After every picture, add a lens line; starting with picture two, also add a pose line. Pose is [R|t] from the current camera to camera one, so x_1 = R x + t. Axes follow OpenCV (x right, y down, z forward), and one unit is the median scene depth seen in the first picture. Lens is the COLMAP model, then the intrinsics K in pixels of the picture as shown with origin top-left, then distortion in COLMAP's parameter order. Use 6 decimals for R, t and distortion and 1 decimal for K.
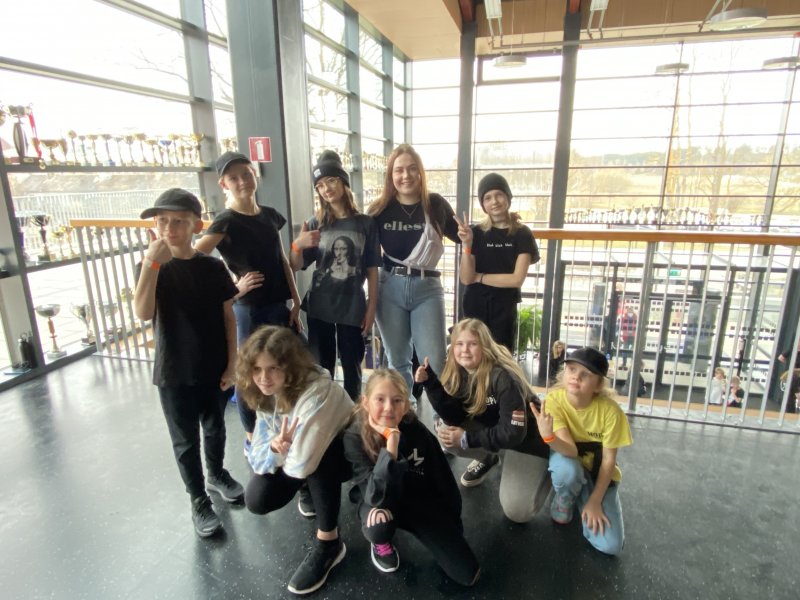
lens RADIAL K [[478.8, 0, 402.5], [0, 478.8, 300.2], [0, 0, 1]] dist [0.018792, 0.000200]
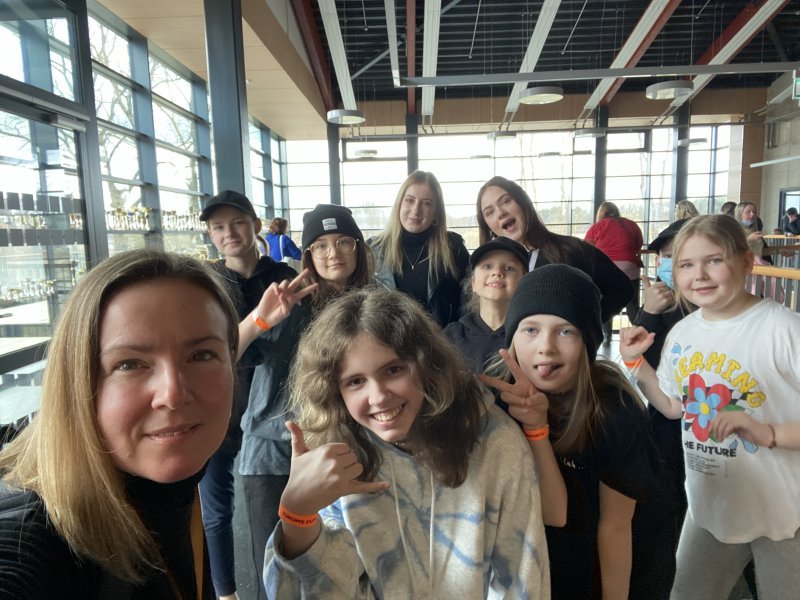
lens RADIAL K [[535.9, 0, 400.3], [0, 535.9, 299.2], [0, 0, 1]] dist [-0.001028, 0.000702]
pose [[0.969607, -0.048681, 0.239777, -0.044447], [0.082005, 0.987982, -0.131025, 0.081706], [-0.230517, 0.146706, 0.961946, -0.279342]]
